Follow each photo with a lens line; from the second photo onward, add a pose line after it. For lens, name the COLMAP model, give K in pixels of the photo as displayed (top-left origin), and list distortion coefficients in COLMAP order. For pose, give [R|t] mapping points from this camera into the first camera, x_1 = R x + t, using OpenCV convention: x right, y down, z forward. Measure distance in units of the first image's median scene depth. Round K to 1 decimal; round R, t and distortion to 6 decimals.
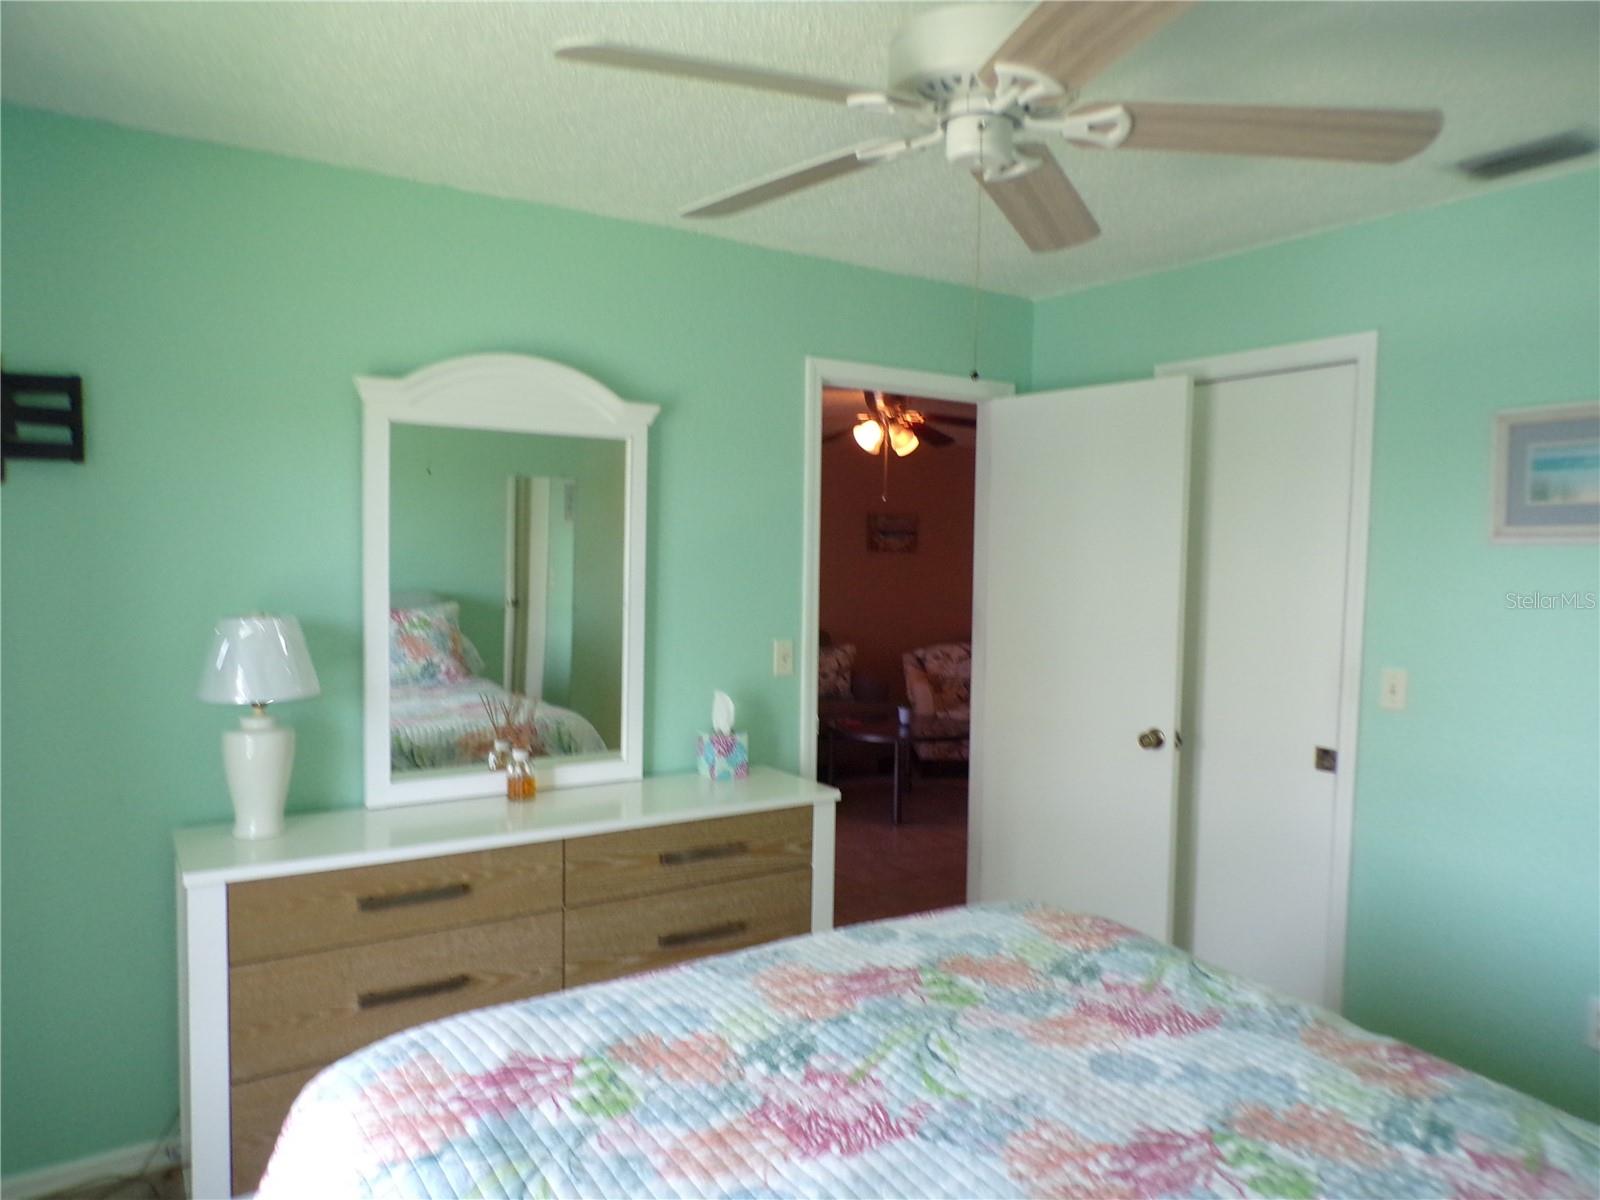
lens RADIAL K [[1085.0, 0, 811.2], [0, 1085.0, 610.6], [0, 0, 1]] dist [0.000203, 0.004725]
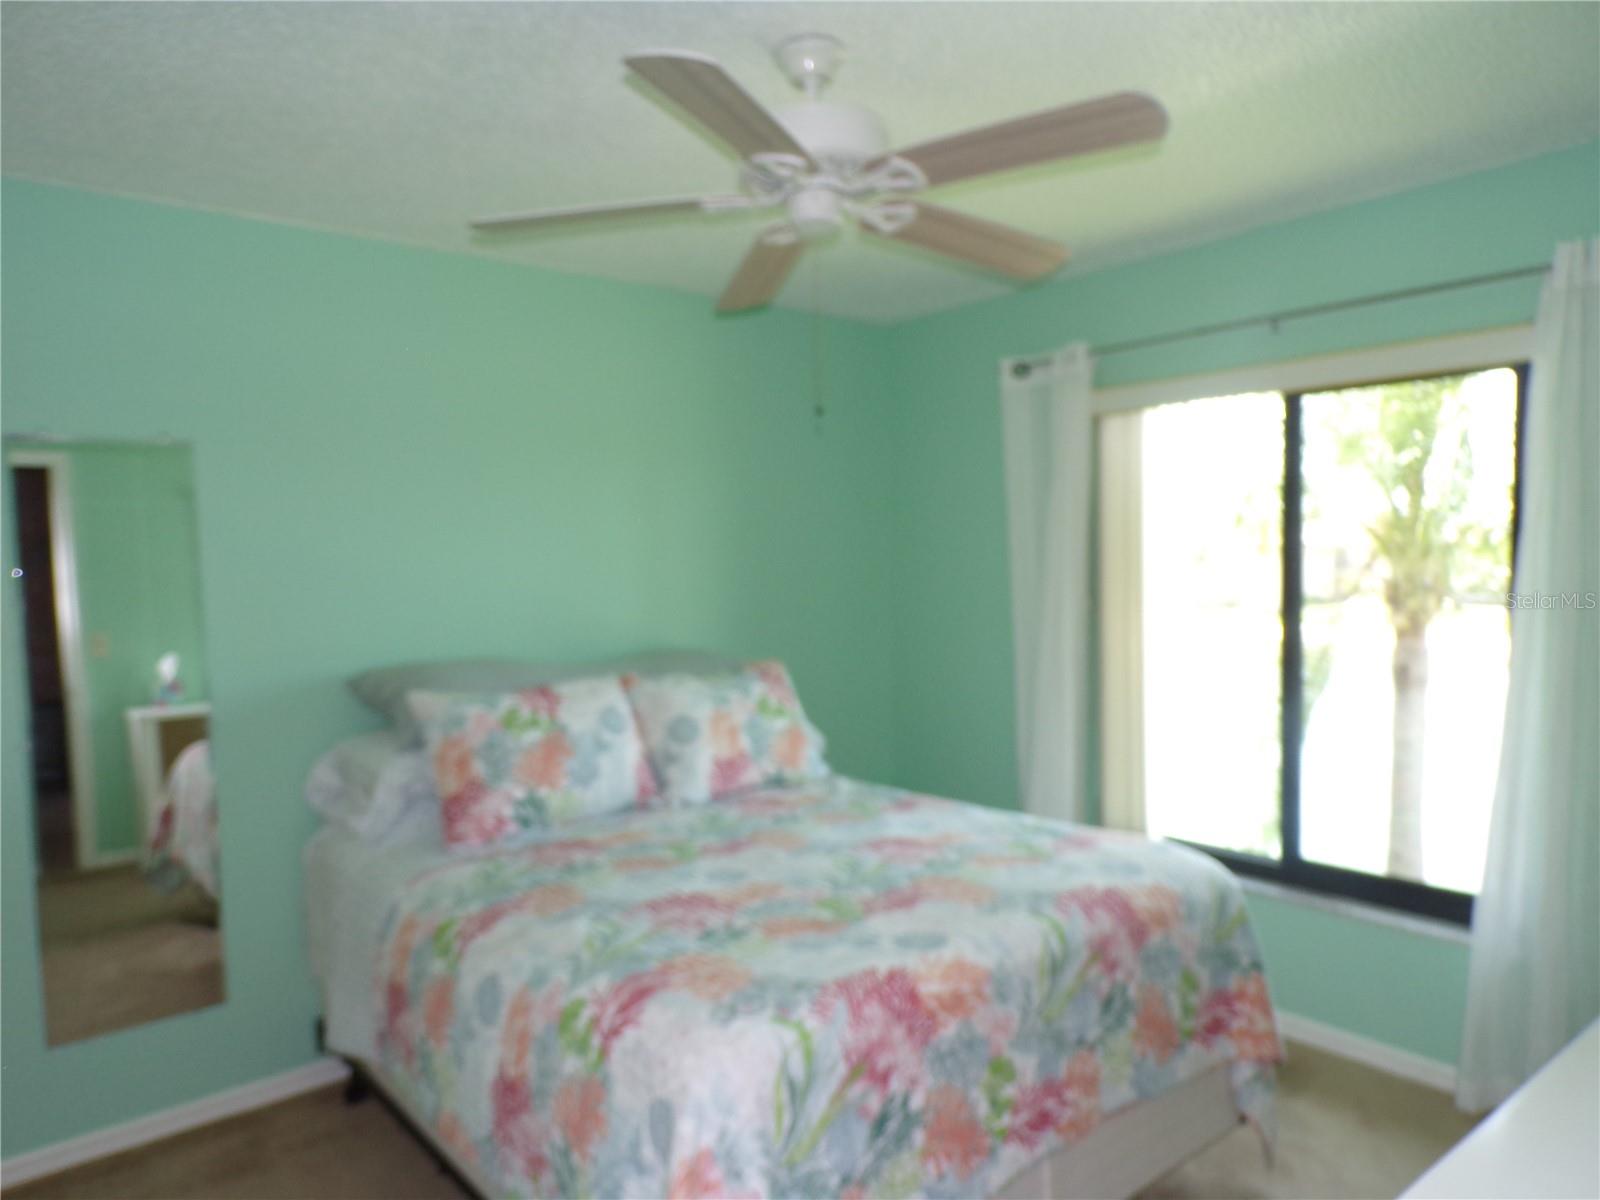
lens RADIAL K [[1085.0, 0, 811.2], [0, 1085.0, 610.6], [0, 0, 1]] dist [0.000203, 0.004725]
pose [[-0.994128, 0.010021, -0.107745, 0.275311], [-0.002071, 0.993759, 0.111533, -0.109071], [0.108190, 0.111101, -0.987903, 2.085434]]
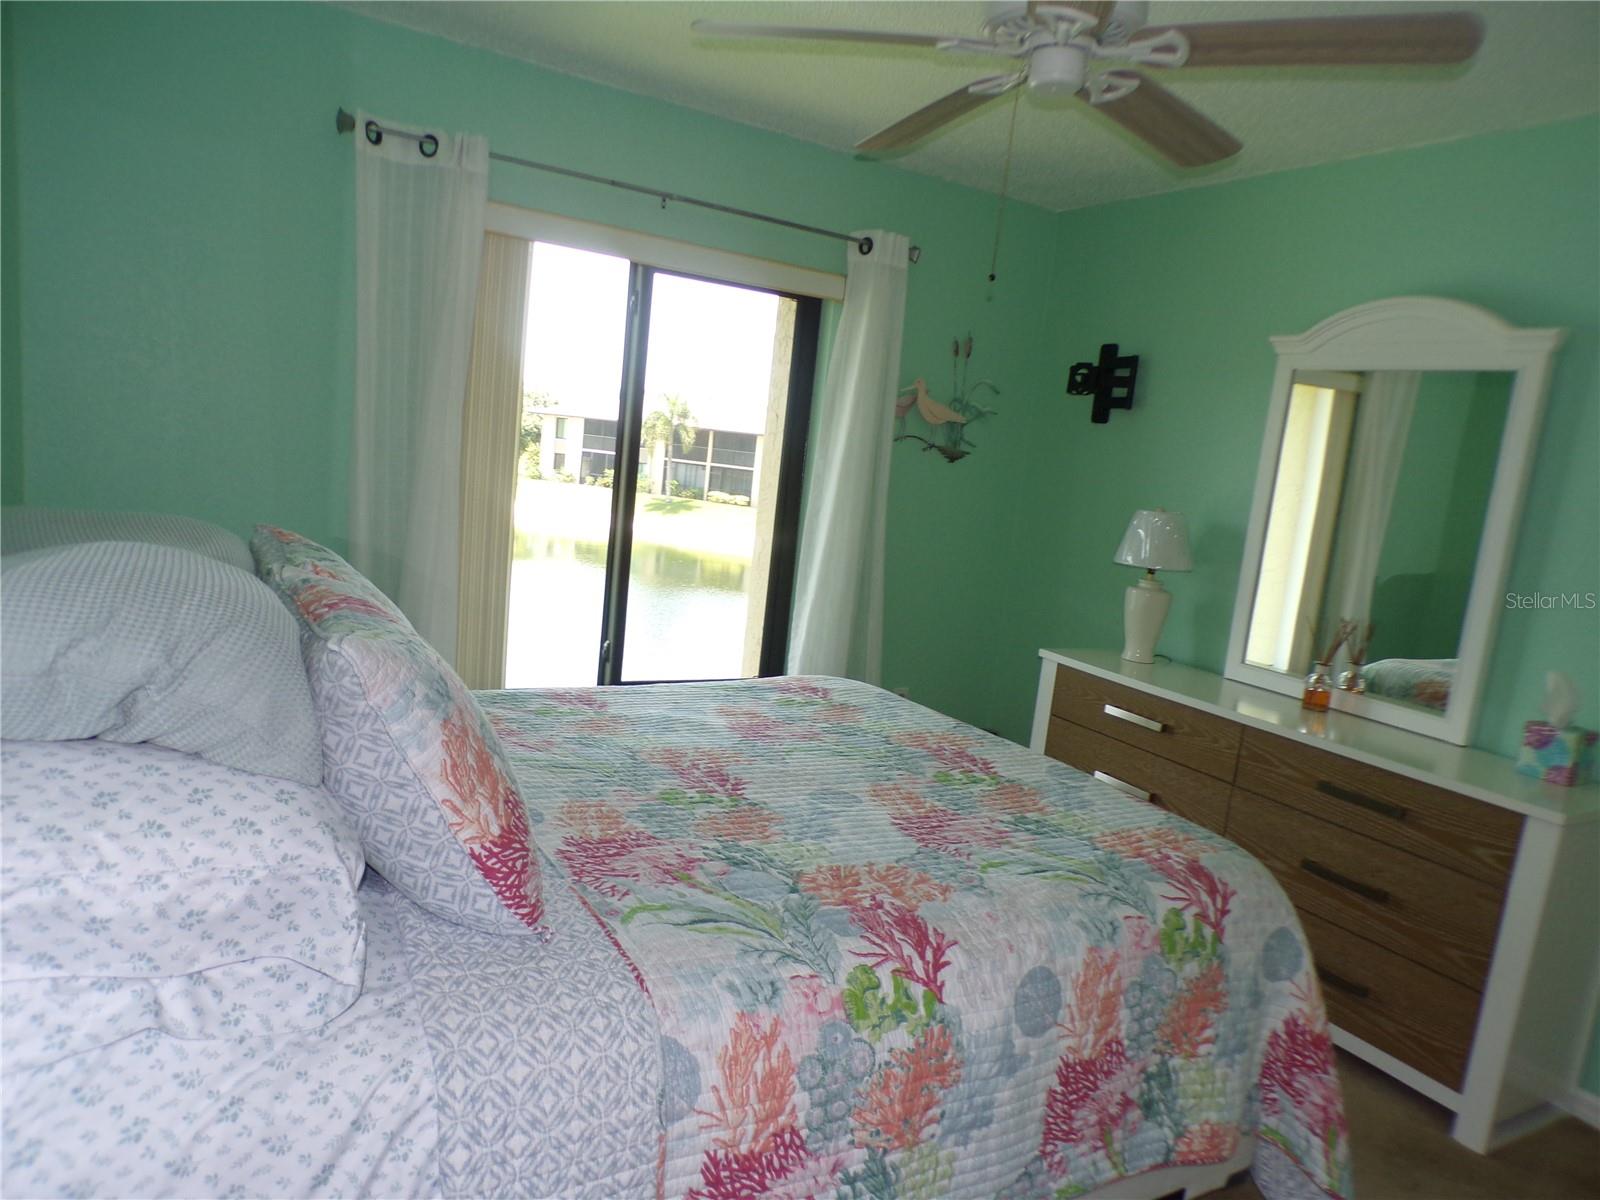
lens RADIAL K [[1085.0, 0, 811.2], [0, 1085.0, 610.6], [0, 0, 1]] dist [0.000203, 0.004725]
pose [[-0.023225, 0.130533, -0.991172, 1.284470], [-0.168178, 0.976800, 0.132581, 0.027302], [0.985483, 0.169773, -0.000734, 0.774787]]
